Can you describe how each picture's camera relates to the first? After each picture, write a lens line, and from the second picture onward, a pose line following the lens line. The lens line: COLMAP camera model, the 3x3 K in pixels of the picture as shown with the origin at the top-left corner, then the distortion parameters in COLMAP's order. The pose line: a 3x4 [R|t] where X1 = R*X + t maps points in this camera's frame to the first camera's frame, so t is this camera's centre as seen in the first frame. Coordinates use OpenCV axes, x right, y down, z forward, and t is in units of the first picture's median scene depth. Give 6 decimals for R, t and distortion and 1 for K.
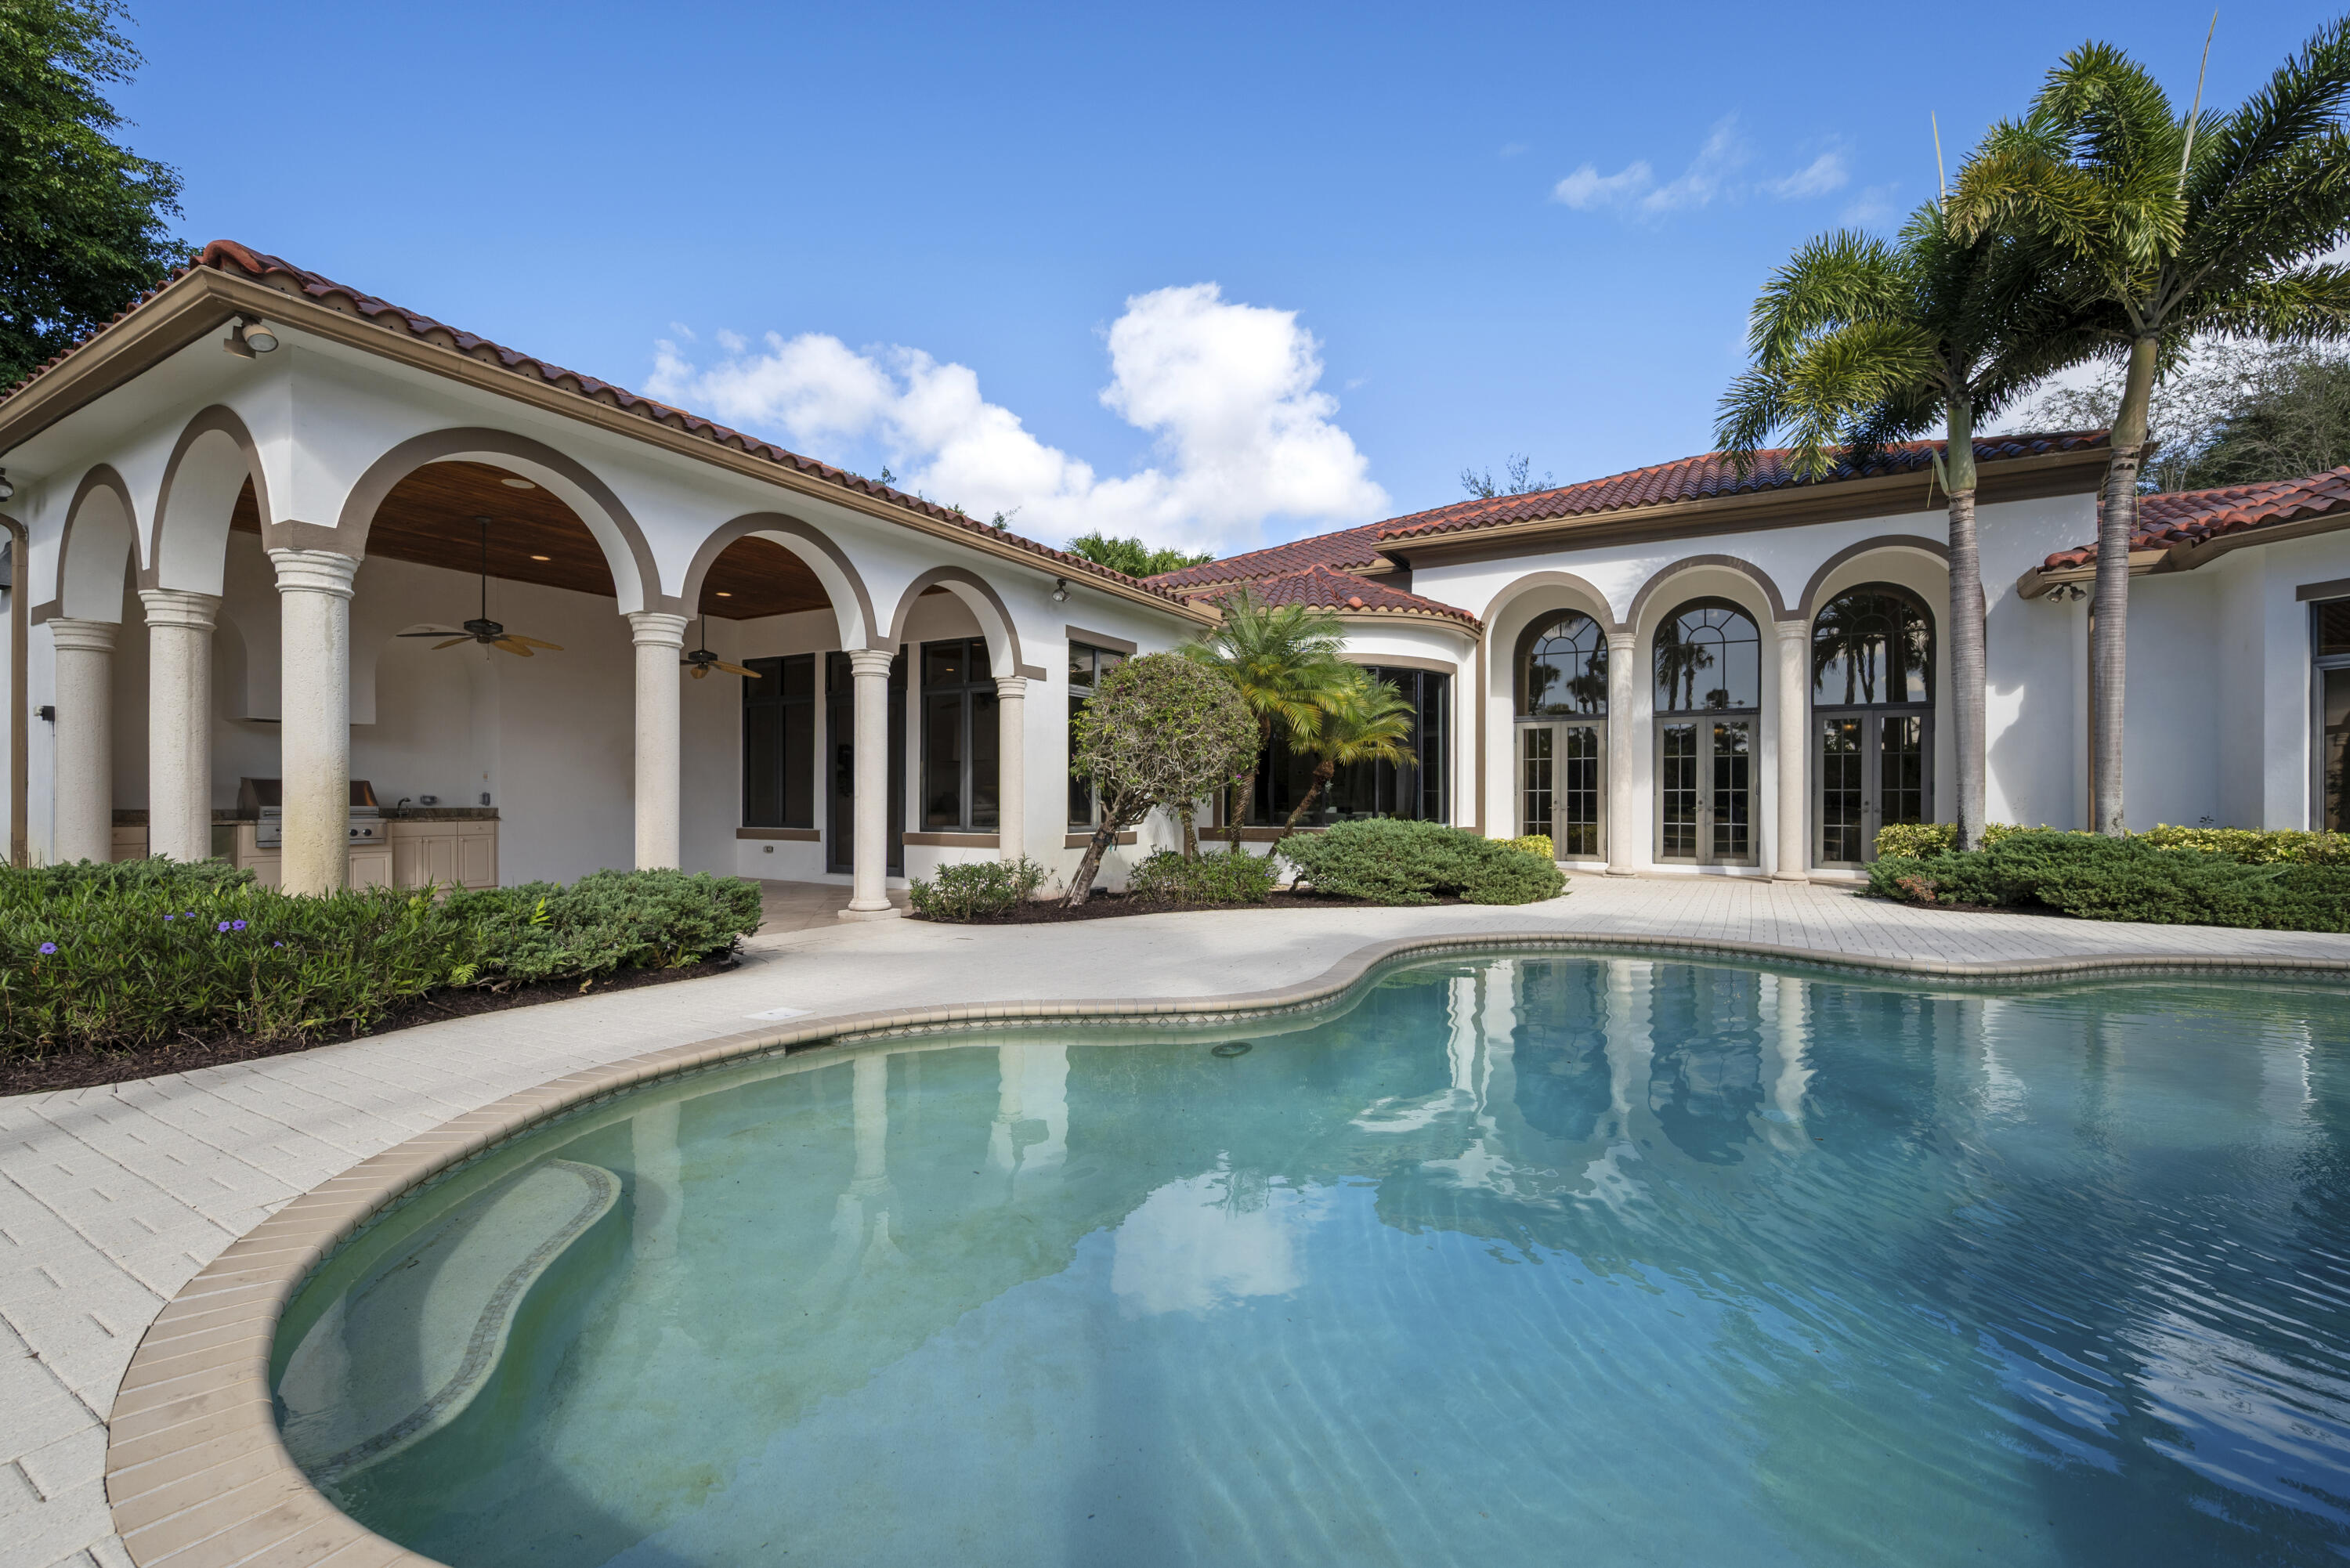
lens RADIAL K [[983.1, 0, 1182.3], [0, 983.1, 794.8], [0, 0, 1]] dist [-0.001303, 0.000072]
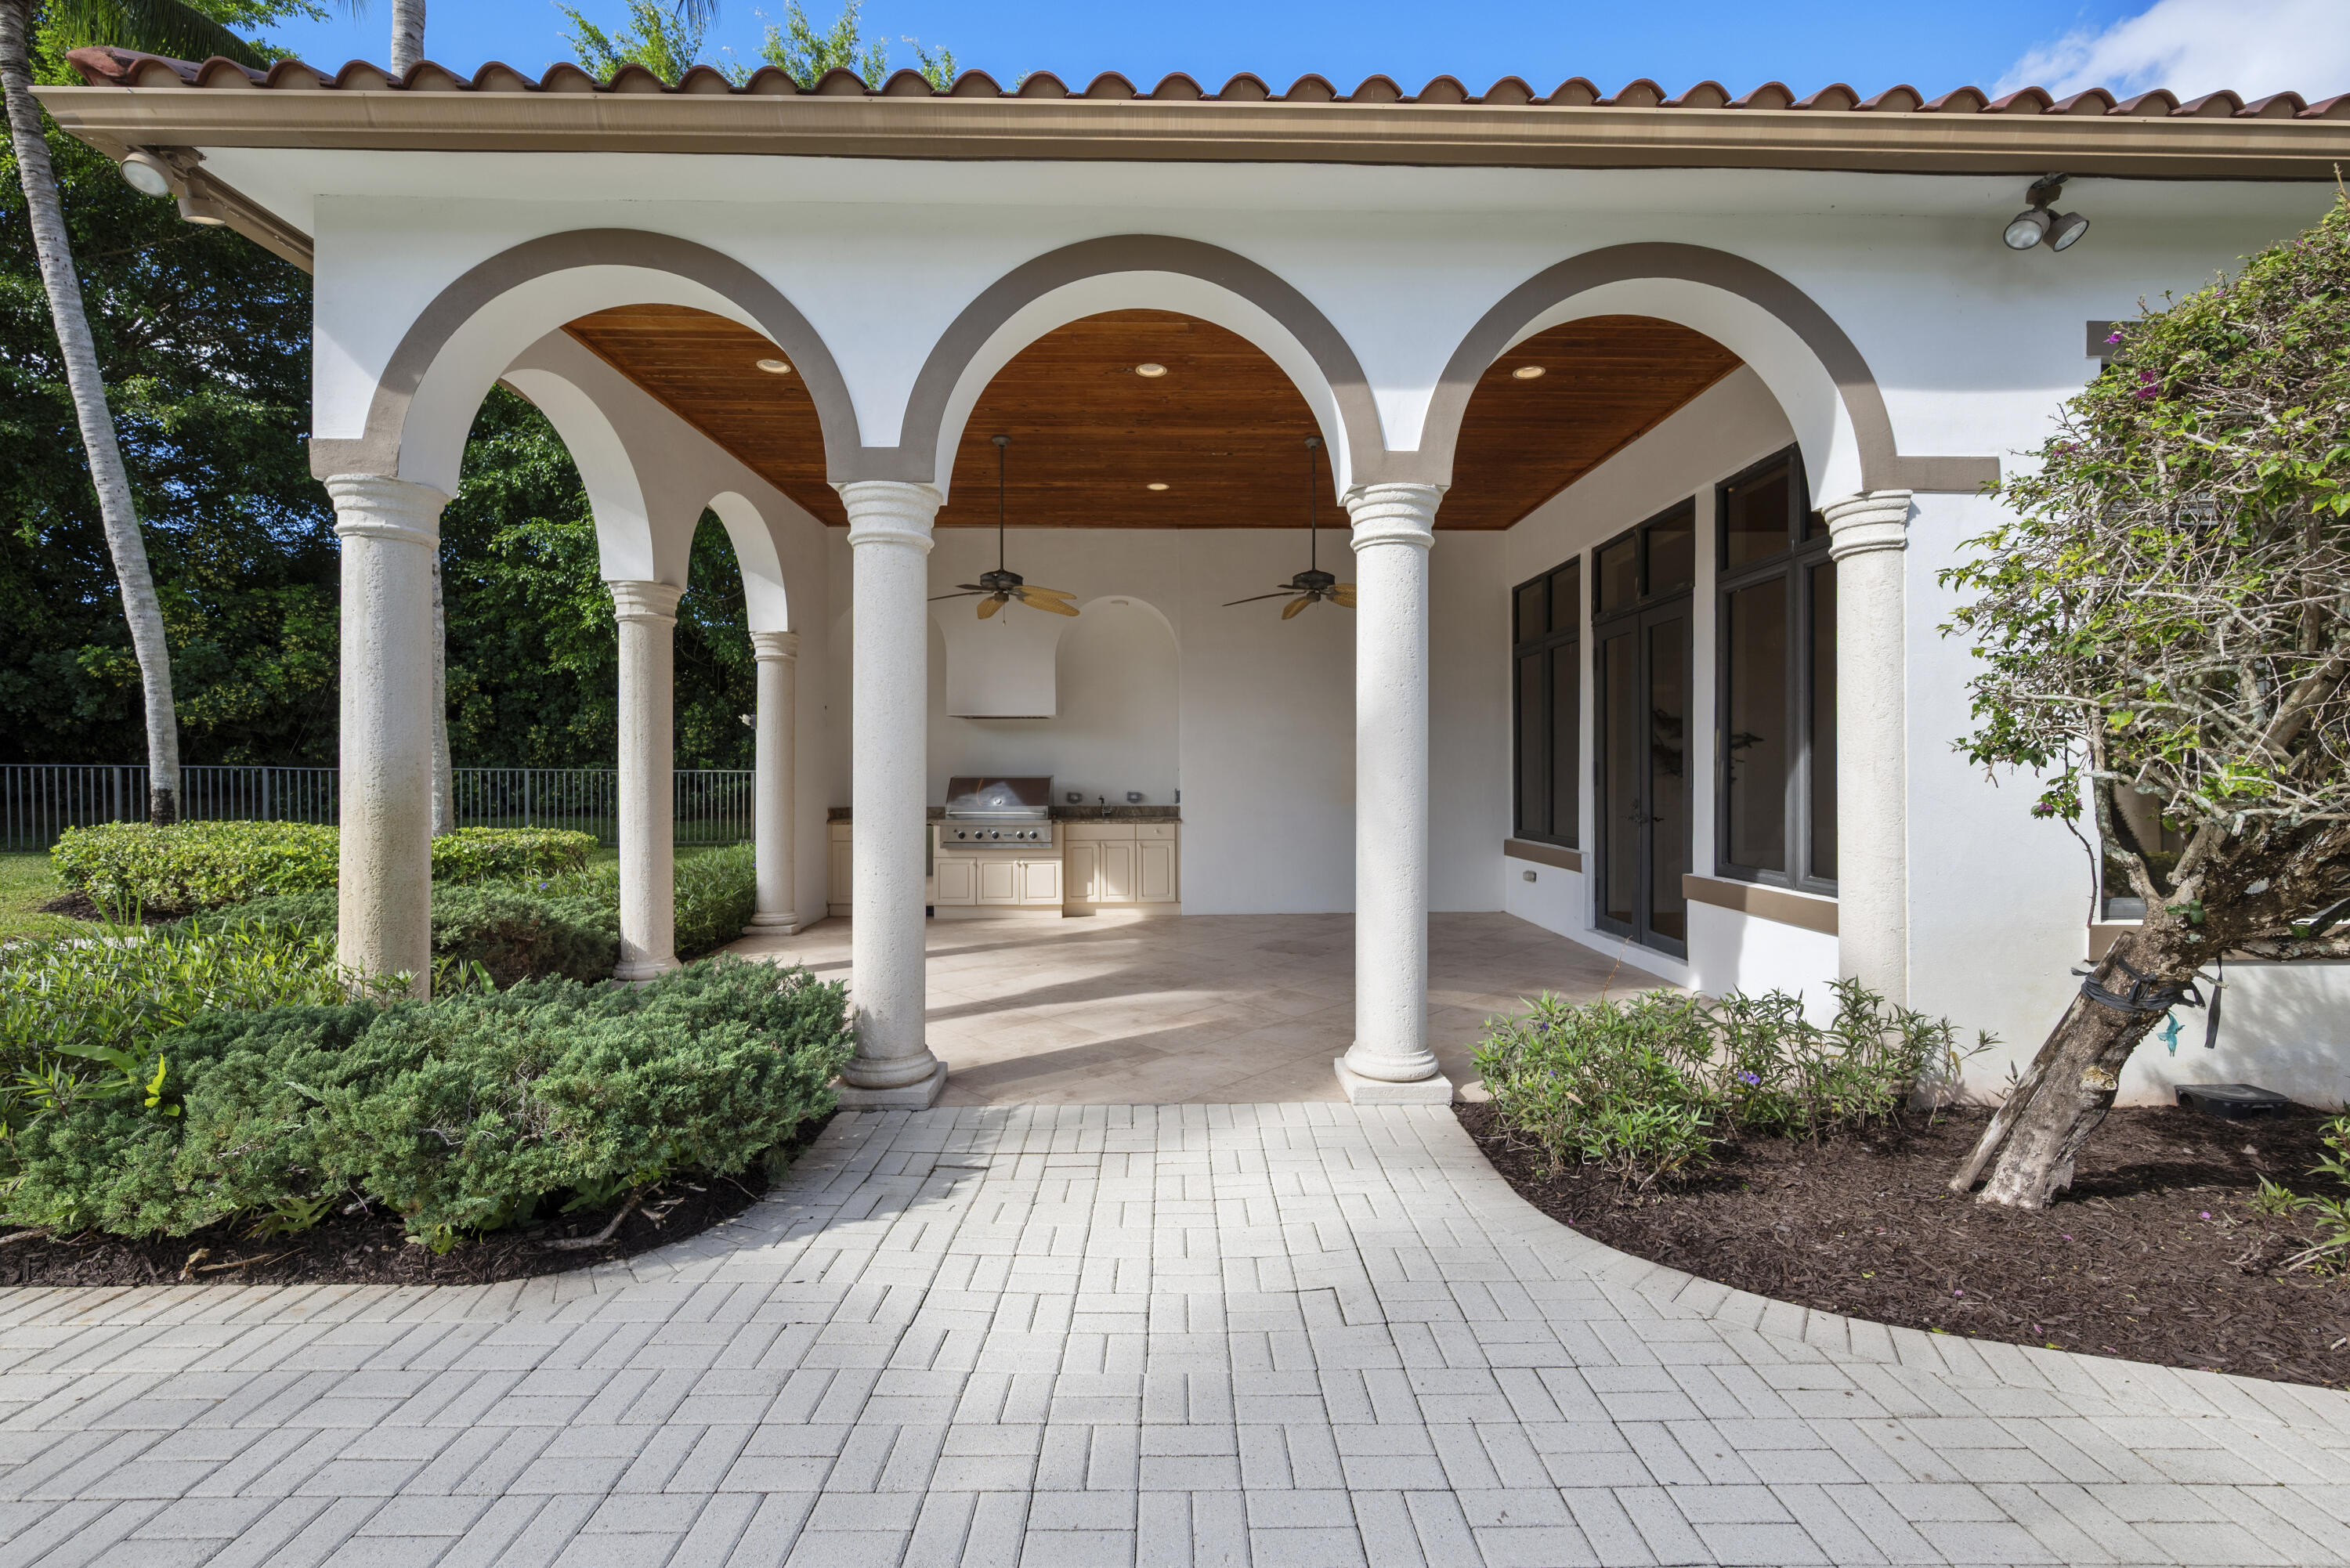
lens RADIAL K [[983.1, 0, 1183.2], [0, 983.1, 763.5], [0, 0, 1]] dist [-0.001303, 0.000072]
pose [[0.514888, -0.012024, -0.857173, 0.015356], [0.005868, 0.999928, -0.010502, -0.015385], [0.857238, 0.000377, 0.514921, 0.575778]]
